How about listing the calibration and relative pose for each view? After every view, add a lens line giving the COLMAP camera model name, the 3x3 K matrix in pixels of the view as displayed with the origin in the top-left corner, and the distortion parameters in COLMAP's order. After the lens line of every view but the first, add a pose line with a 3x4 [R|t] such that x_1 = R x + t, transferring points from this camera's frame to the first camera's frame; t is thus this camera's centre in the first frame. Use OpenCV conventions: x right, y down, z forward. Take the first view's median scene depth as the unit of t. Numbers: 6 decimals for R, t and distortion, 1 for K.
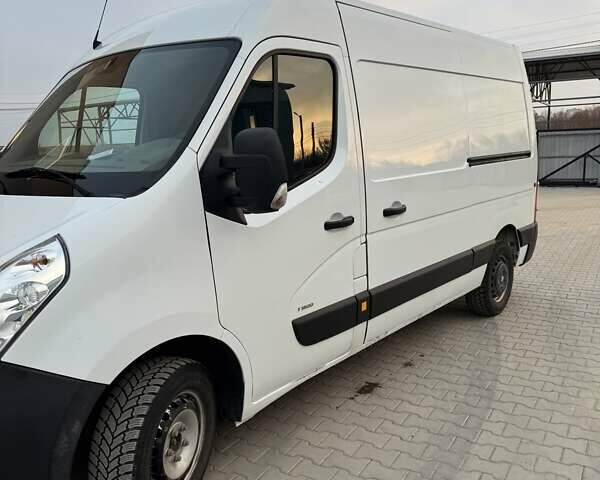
lens RADIAL K [[584.3, 0, 300.0], [0, 584.3, 240.0], [0, 0, 1]] dist [0.019314, -0.028035]
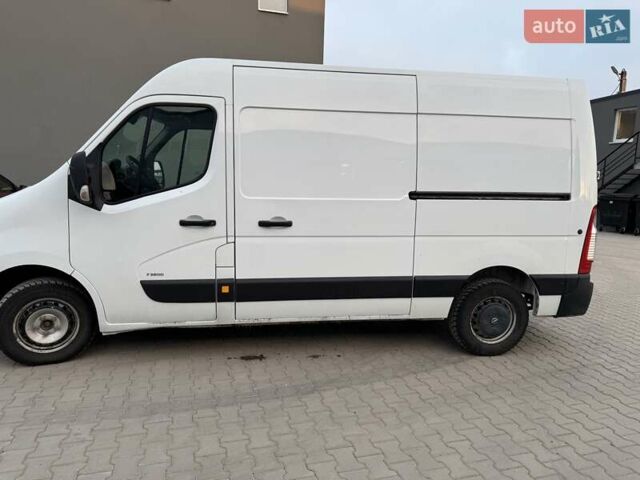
lens RADIAL K [[469.5, 0, 324.2], [0, 469.5, 241.4], [0, 0, 1]] dist [0.047226, -0.102148]
pose [[0.743607, 0.143001, -0.653146, 0.960660], [-0.161066, 0.986405, 0.032592, -0.065936], [0.648927, 0.080964, 0.756531, 0.323994]]
